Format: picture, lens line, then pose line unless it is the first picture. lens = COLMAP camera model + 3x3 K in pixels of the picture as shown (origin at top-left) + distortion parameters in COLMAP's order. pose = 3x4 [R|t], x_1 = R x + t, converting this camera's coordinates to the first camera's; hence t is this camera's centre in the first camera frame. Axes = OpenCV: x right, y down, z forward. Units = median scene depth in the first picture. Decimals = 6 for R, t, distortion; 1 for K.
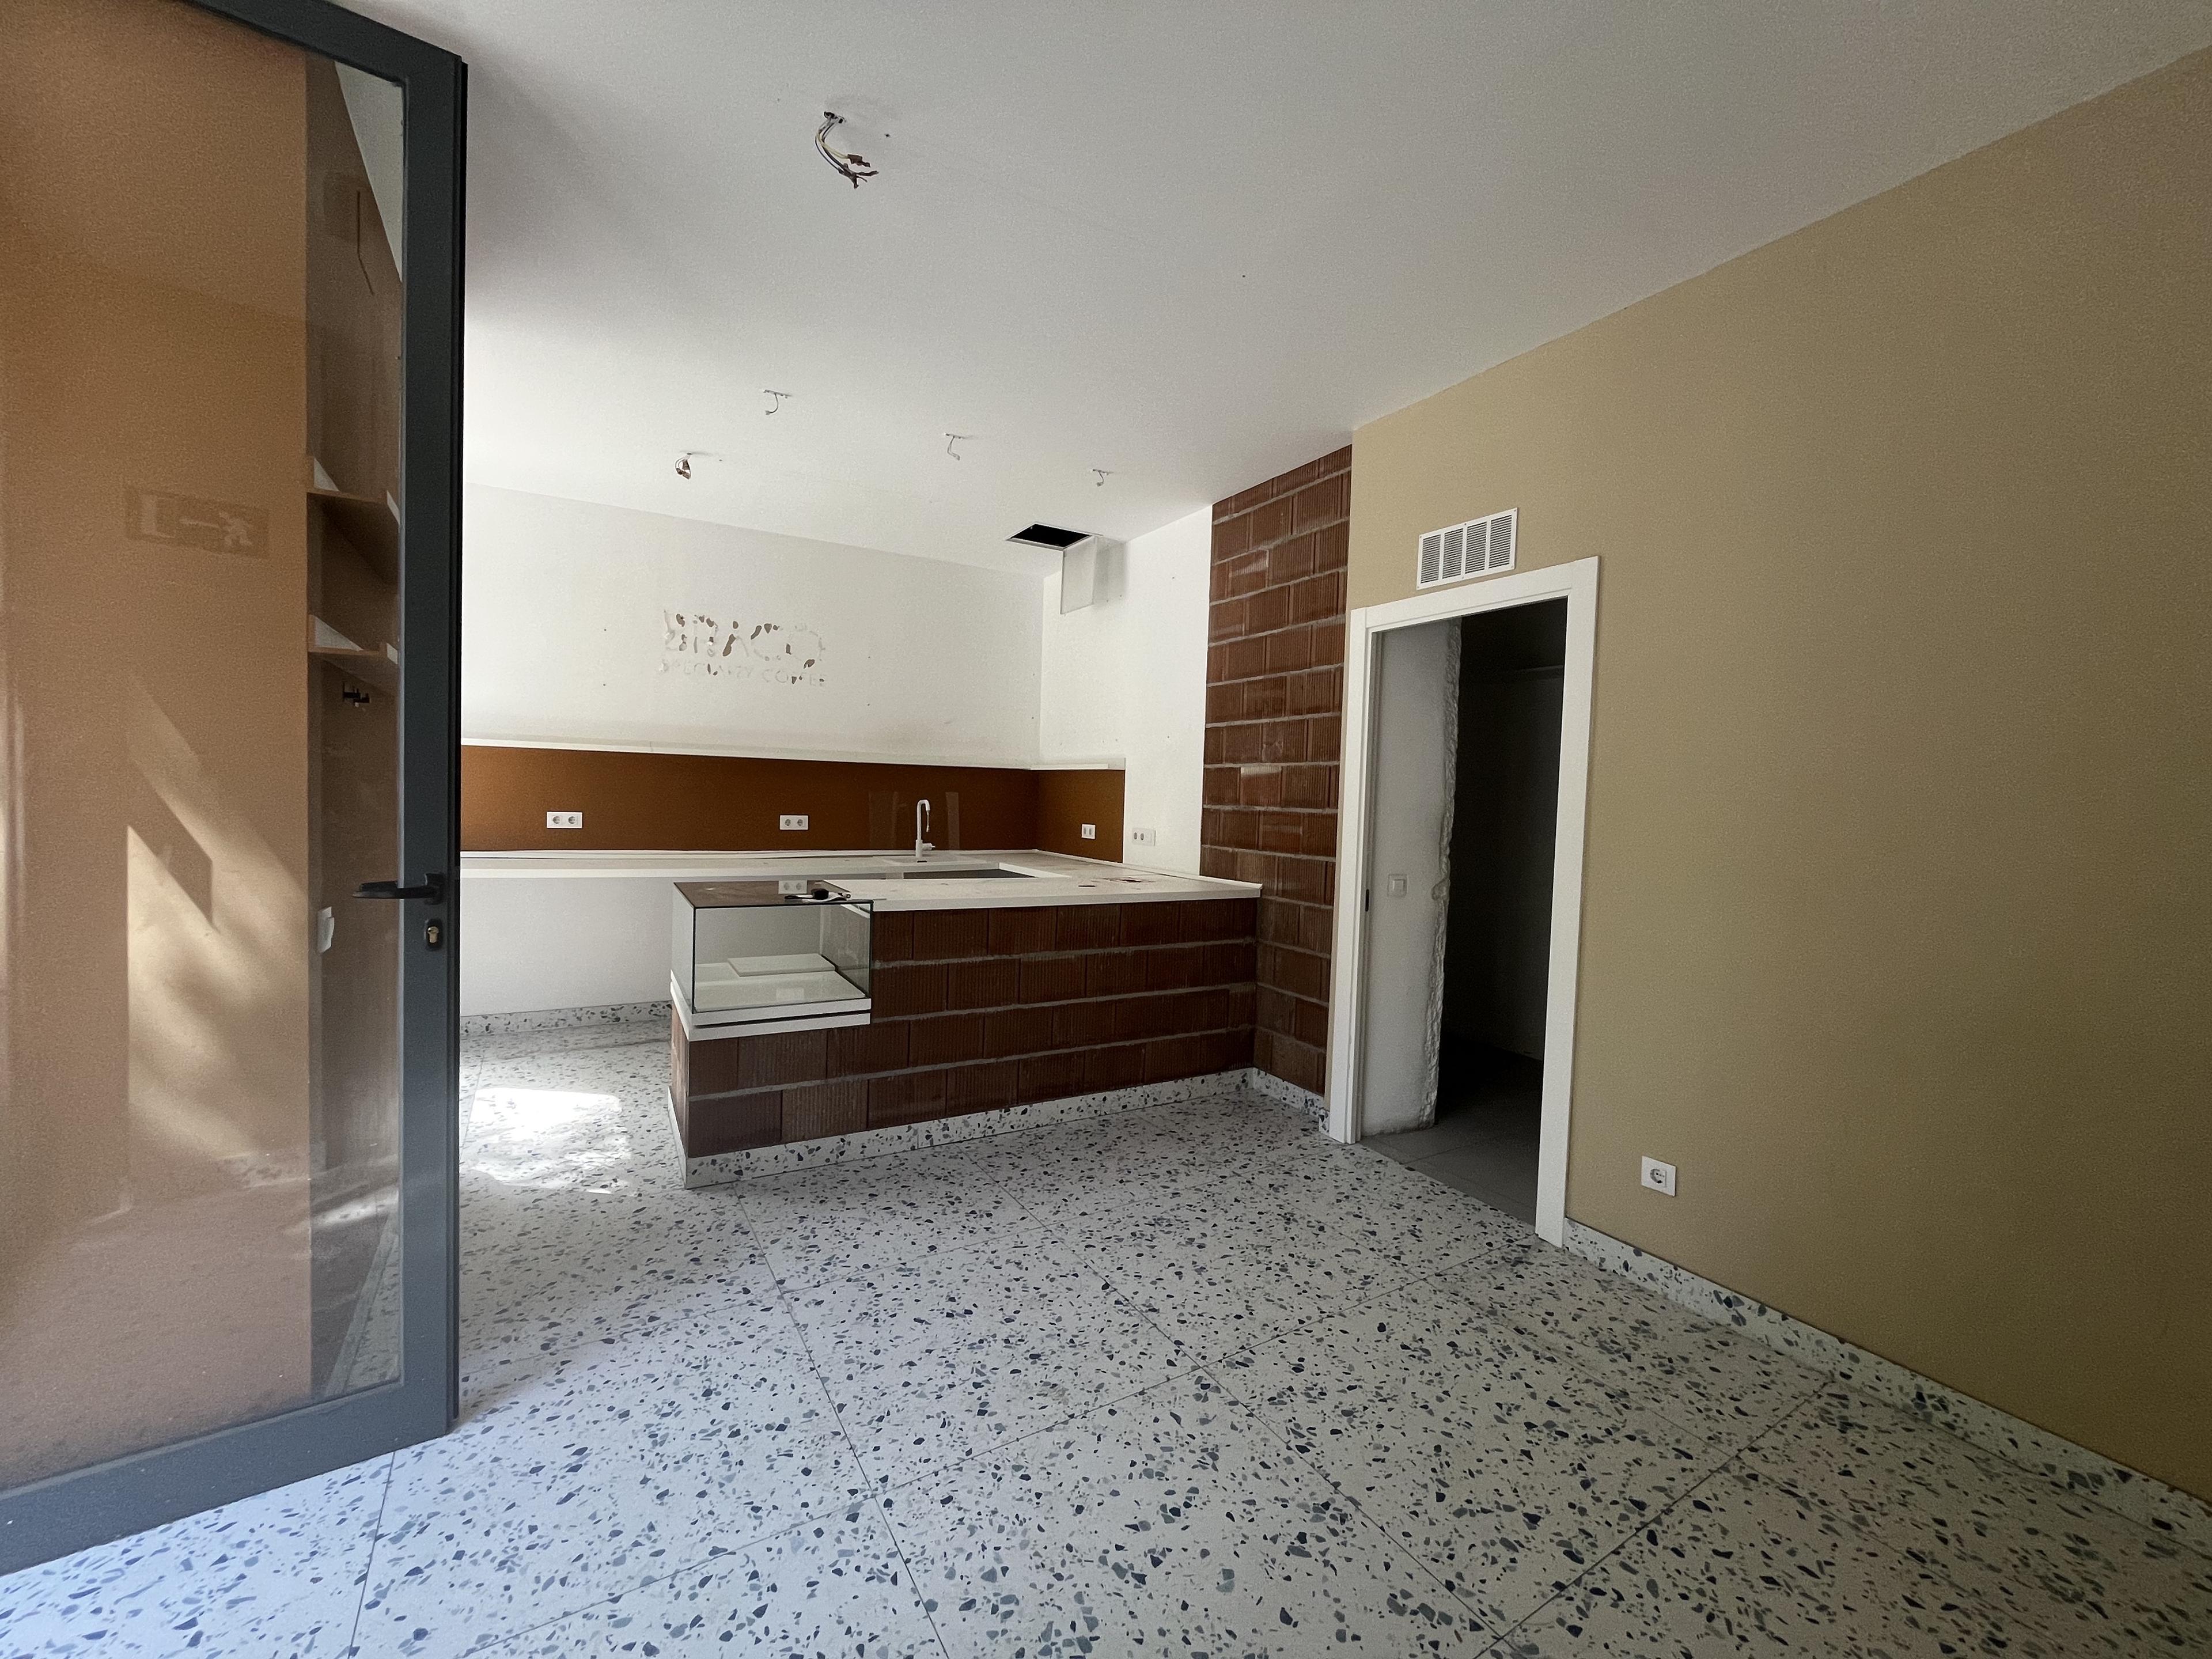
lens RADIAL K [[894.7, 0, 1103.1], [0, 894.7, 829.9], [0, 0, 1]] dist [-0.003236, -0.000753]
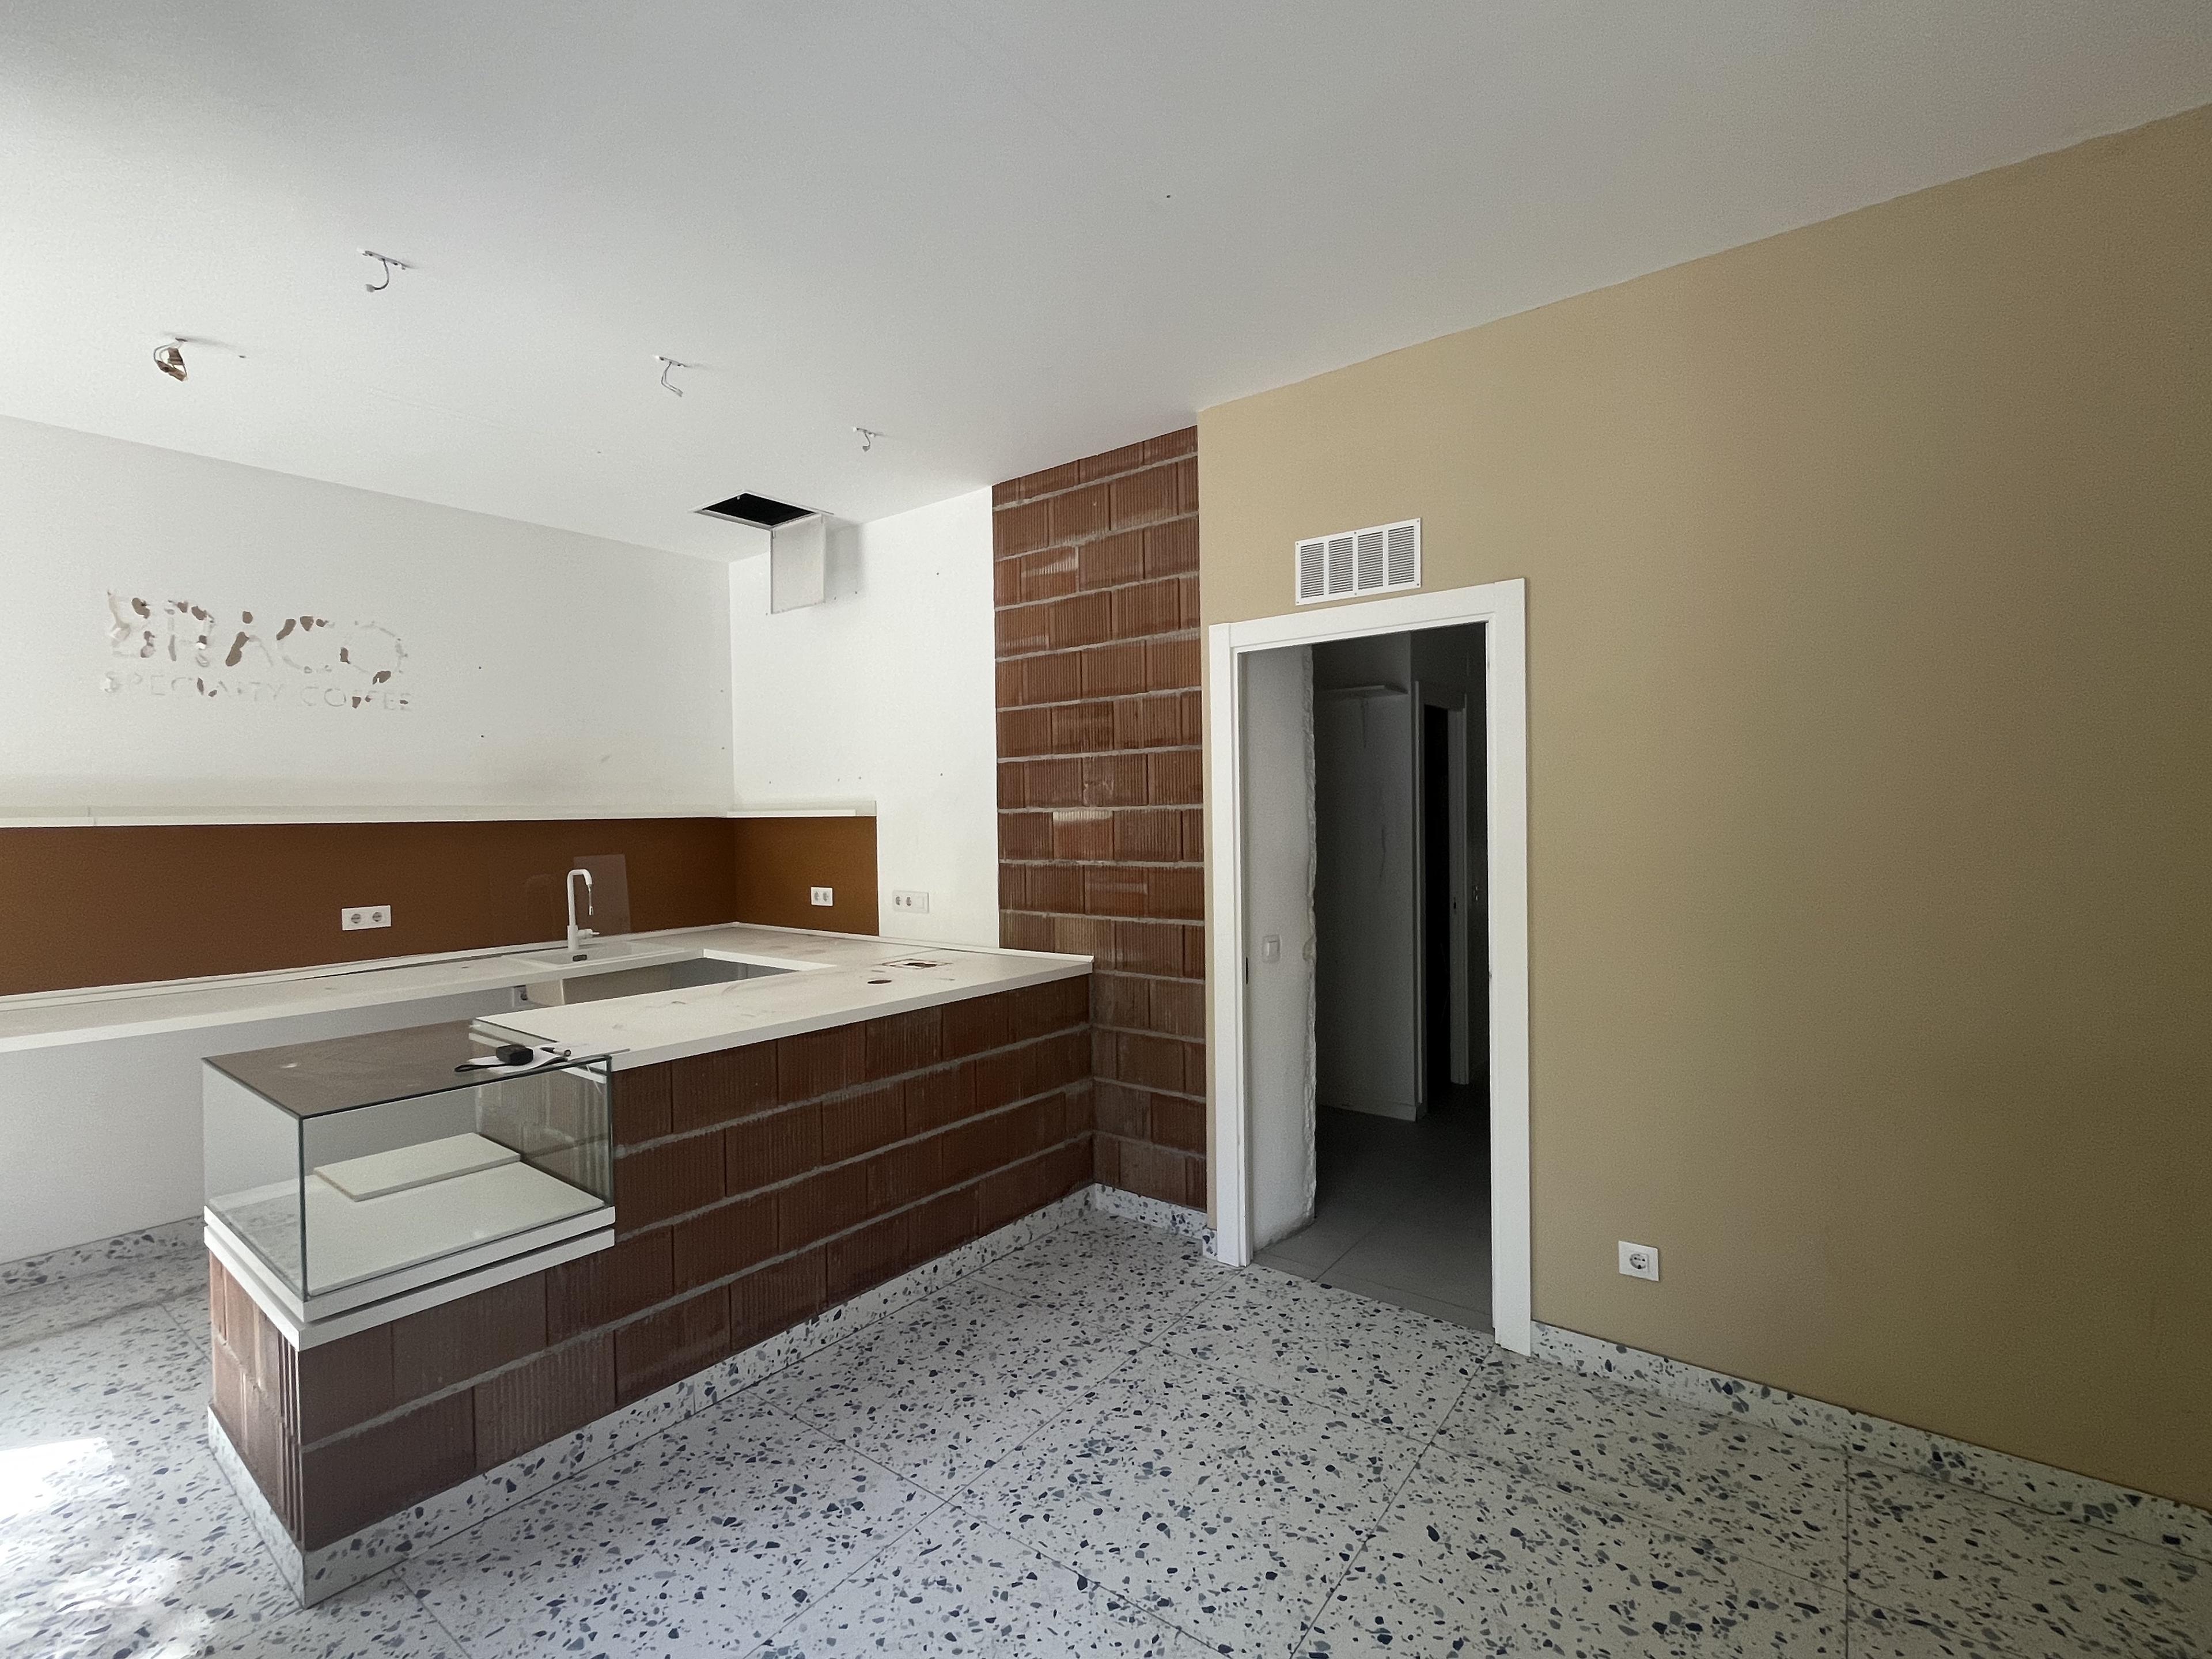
lens RADIAL K [[1008.8, 0, 1102.2], [0, 1008.8, 830.3], [0, 0, 1]] dist [-0.003189, -0.000562]
pose [[0.928254, -0.050945, 0.368442, -0.191767], [0.058429, 0.998249, -0.009176, -0.058034], [-0.367330, 0.030045, 0.929605, 0.185997]]
